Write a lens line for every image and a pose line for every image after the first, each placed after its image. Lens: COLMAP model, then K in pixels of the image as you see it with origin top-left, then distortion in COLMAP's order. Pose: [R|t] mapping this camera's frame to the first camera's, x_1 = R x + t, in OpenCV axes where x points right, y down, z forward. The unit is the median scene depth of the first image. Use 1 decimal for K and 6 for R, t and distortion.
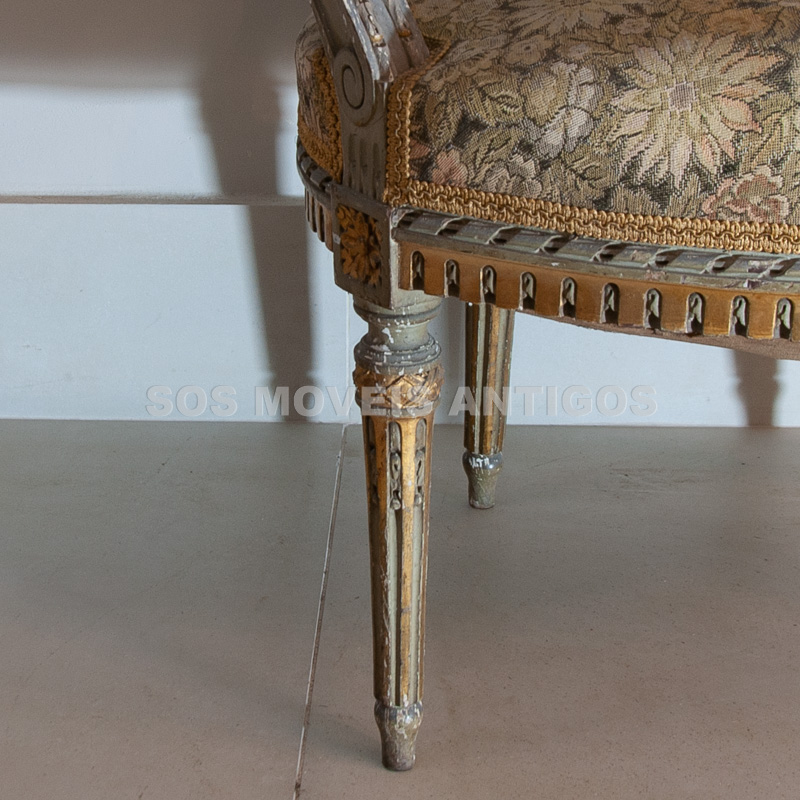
lens RADIAL K [[2144.3, 0, 398.7], [0, 2144.3, 358.5], [0, 0, 1]] dist [-0.119339, 0.000000]
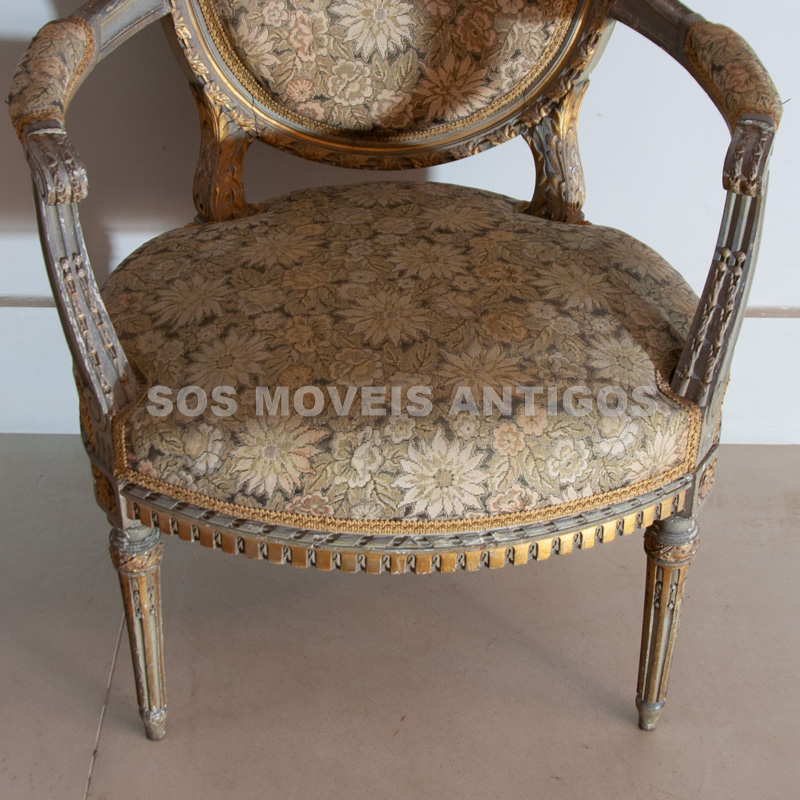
lens RADIAL K [[1837.1, 0, 409.1], [0, 1837.1, 335.7], [0, 0, 1]] dist [-0.173754, 0.000000]
pose [[0.999948, 0.003270, 0.009698, 0.201393], [-0.005276, 0.976670, 0.214681, -0.468038], [-0.008769, -0.214721, 0.976636, -0.382124]]
